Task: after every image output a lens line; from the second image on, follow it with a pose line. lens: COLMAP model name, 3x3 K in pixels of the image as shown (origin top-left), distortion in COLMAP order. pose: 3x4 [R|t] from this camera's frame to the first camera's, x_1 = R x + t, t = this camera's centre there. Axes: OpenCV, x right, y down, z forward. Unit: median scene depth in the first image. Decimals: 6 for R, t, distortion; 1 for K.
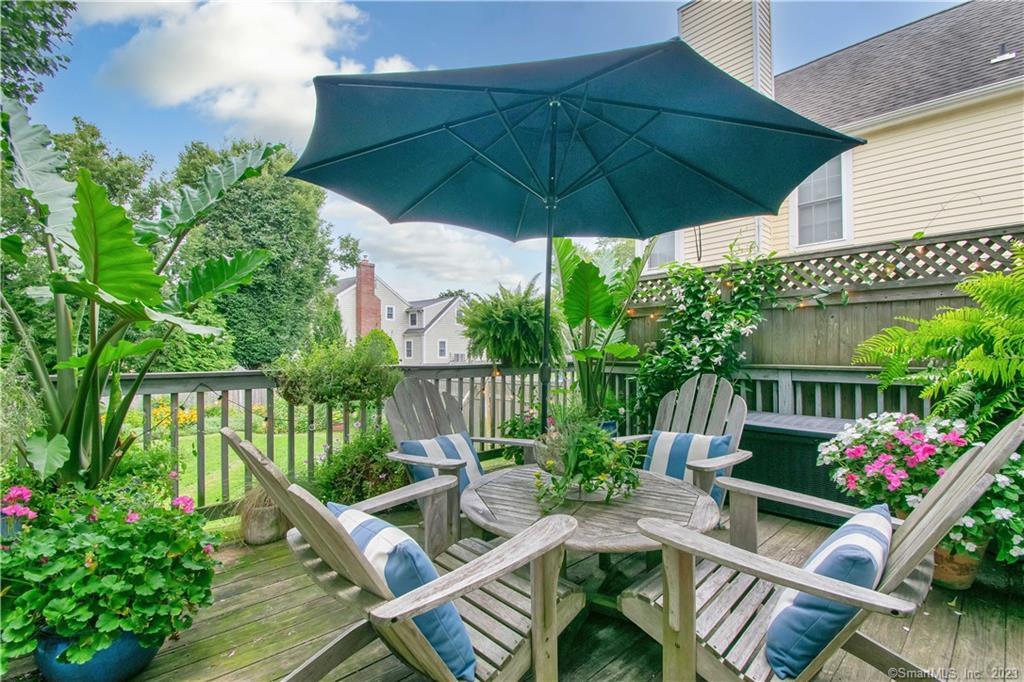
lens RADIAL K [[455.7, 0, 512.0], [0, 455.7, 341.0], [0, 0, 1]] dist [-0.000764, -0.000118]
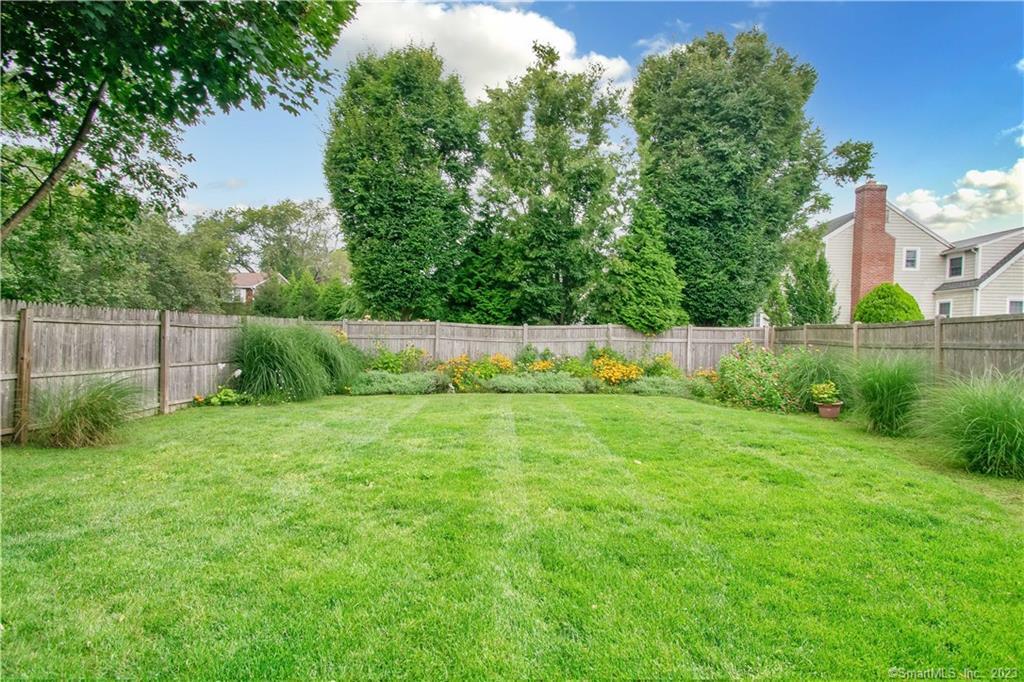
lens RADIAL K [[497.4, 0, 512.0], [0, 497.4, 341.0], [0, 0, 1]] dist [-0.000788, -0.000718]
pose [[0.611013, 0.052418, -0.789883, -0.099236], [-0.007599, 0.998148, 0.060361, 0.040022], [0.791584, -0.030879, 0.610280, 0.217708]]
